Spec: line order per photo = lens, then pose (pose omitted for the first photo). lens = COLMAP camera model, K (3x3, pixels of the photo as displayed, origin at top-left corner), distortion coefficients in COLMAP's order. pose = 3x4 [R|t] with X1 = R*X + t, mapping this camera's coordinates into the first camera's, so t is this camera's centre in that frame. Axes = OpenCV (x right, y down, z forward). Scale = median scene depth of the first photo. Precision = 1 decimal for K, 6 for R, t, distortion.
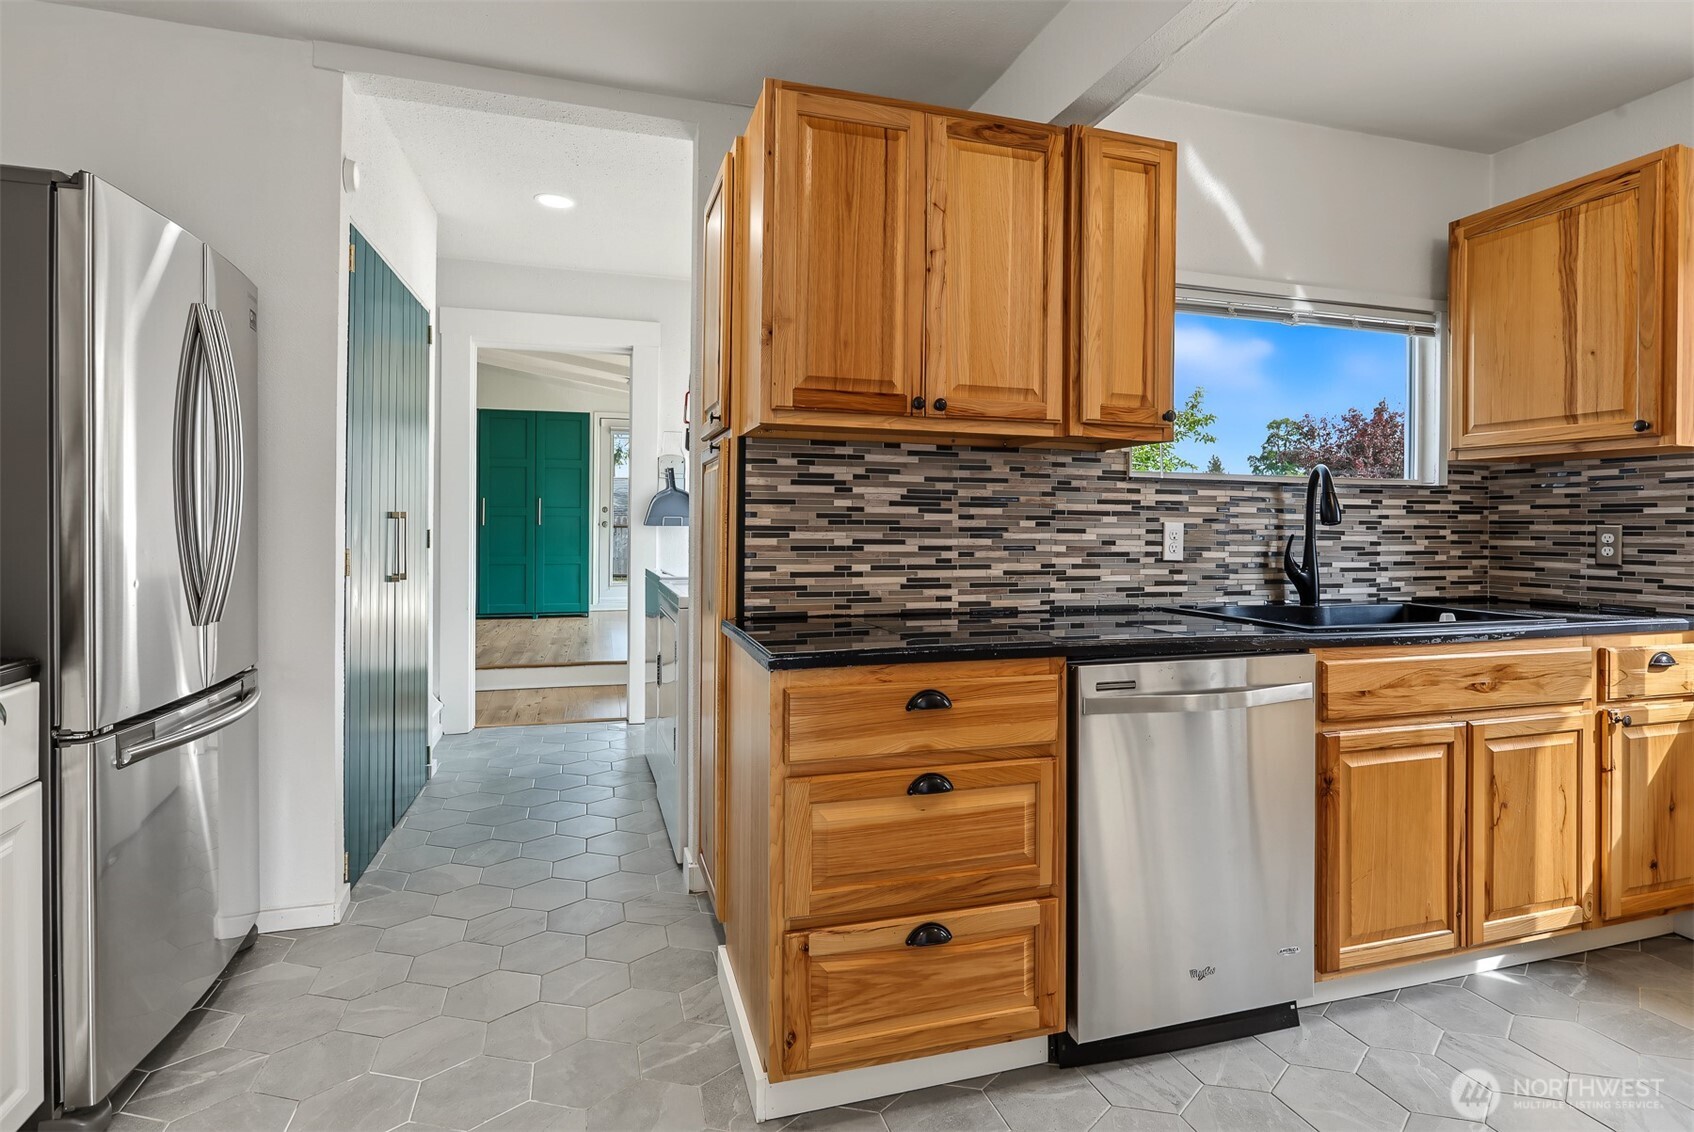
lens RADIAL K [[840.1, 0, 843.3], [0, 840.1, 522.4], [0, 0, 1]] dist [-0.003563, 0.000844]
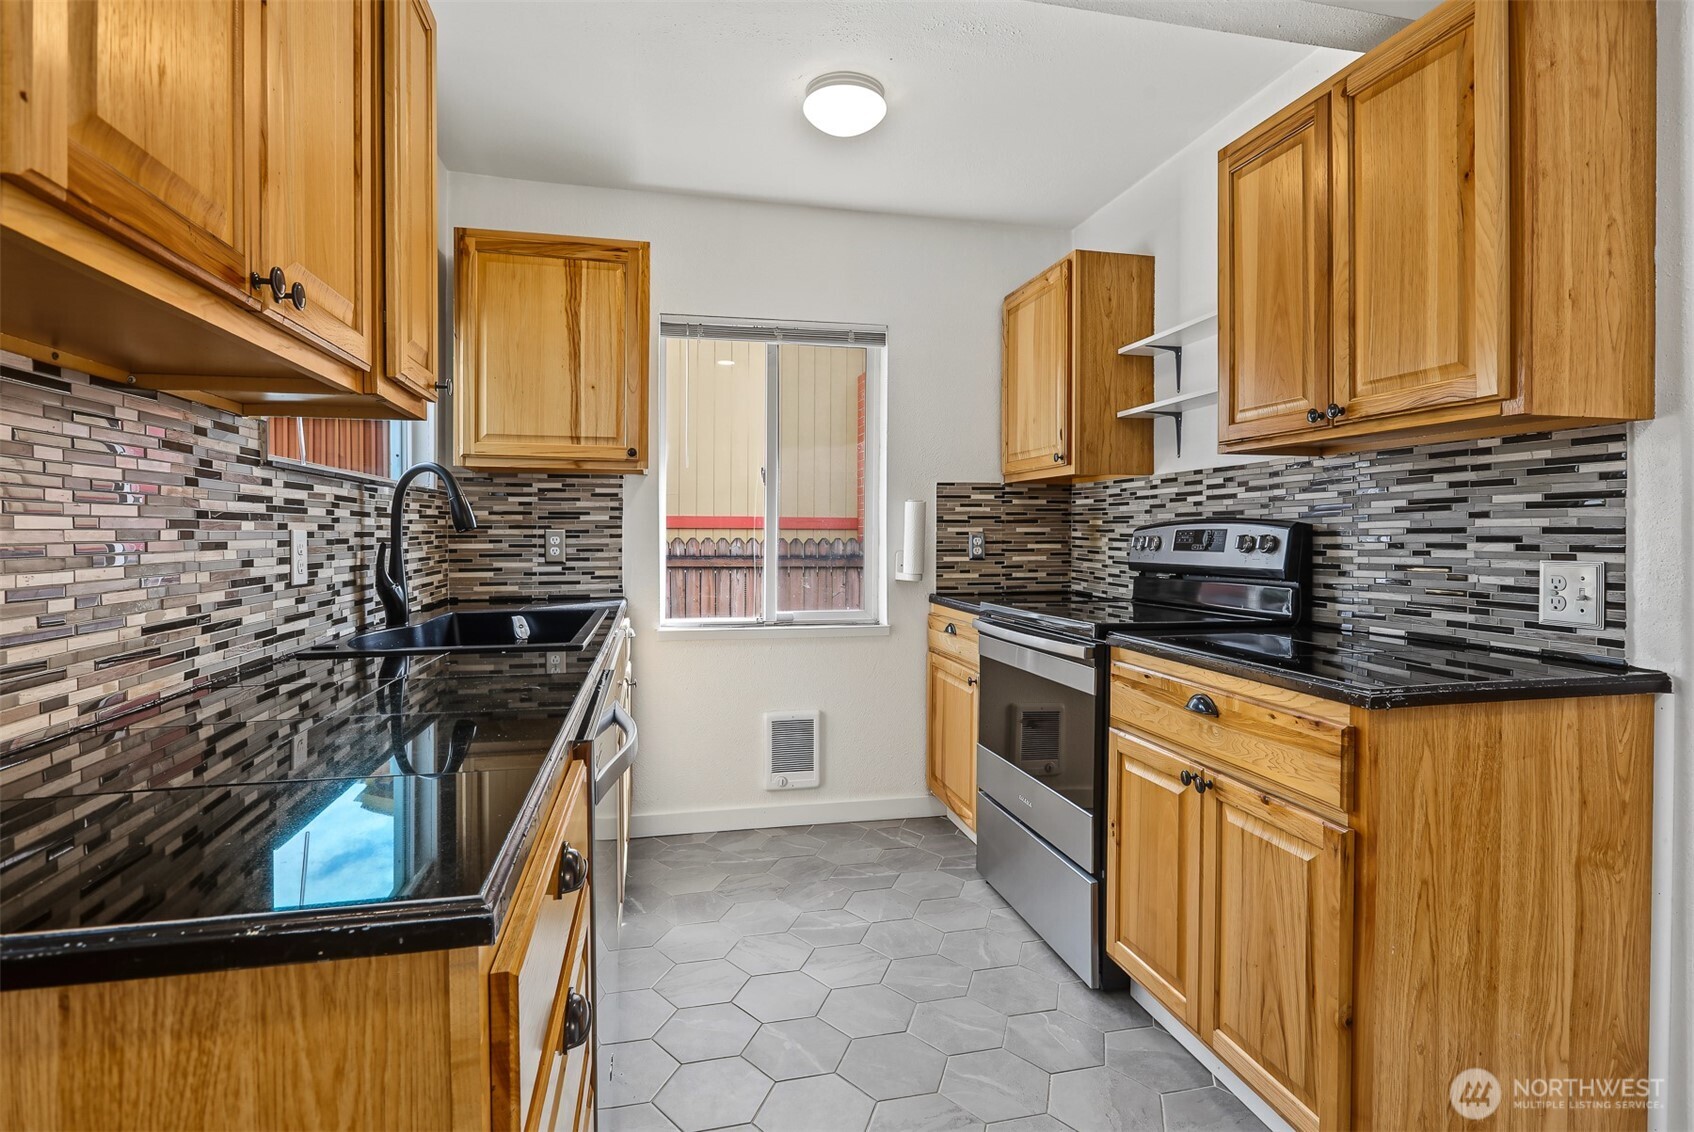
lens RADIAL K [[840.1, 0, 850.6], [0, 840.1, 536.6], [0, 0, 1]] dist [-0.003563, 0.000844]
pose [[0.083336, -0.015514, 0.996401, -0.265883], [-0.001397, 0.999876, 0.015685, -0.006066], [-0.996521, -0.002699, 0.083304, 0.494245]]
